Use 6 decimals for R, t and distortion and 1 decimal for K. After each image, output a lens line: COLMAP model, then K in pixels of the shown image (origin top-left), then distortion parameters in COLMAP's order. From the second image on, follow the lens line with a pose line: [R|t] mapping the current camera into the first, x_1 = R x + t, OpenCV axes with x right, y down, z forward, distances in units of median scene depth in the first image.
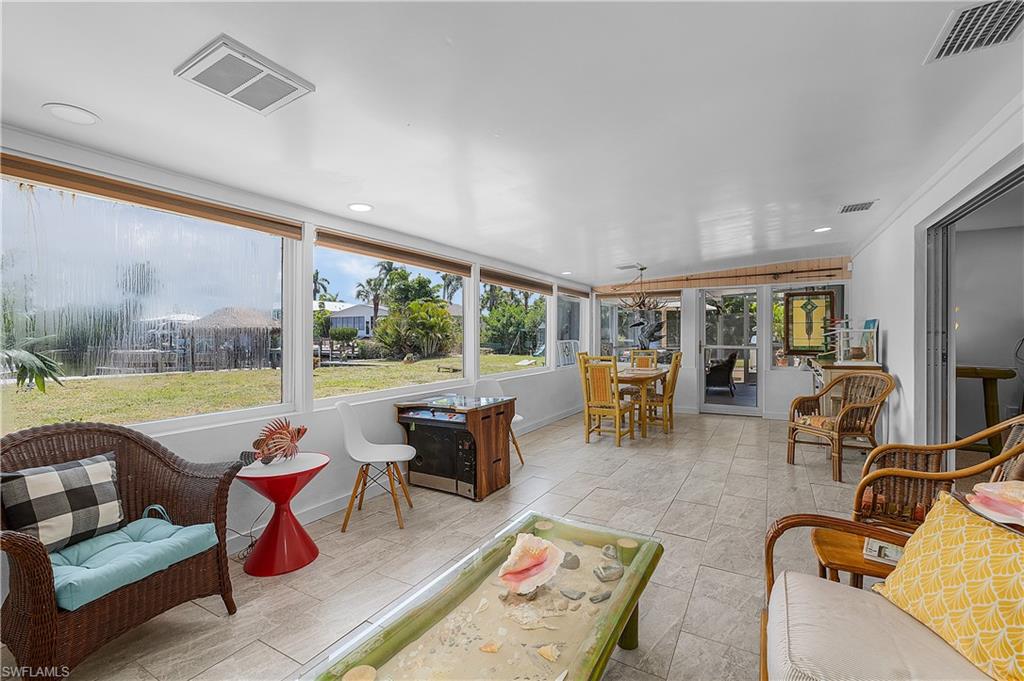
lens RADIAL K [[430.7, 0, 508.7], [0, 430.7, 338.8], [0, 0, 1]] dist [-0.000577, 0.000051]
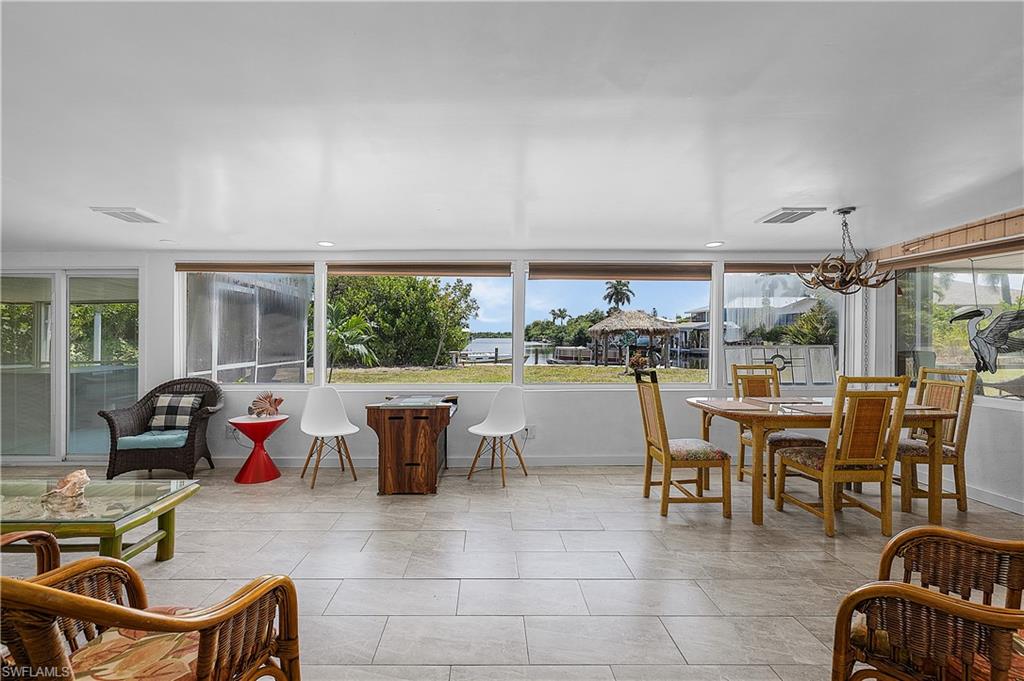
lens RADIAL K [[430.7, 0, 506.3], [0, 430.7, 340.5], [0, 0, 1]] dist [-0.000577, 0.000051]
pose [[0.526189, 0.008083, -0.850329, 0.917128], [-0.006334, 0.999964, 0.005585, -0.009830], [0.850344, 0.002447, 0.526221, 0.650948]]
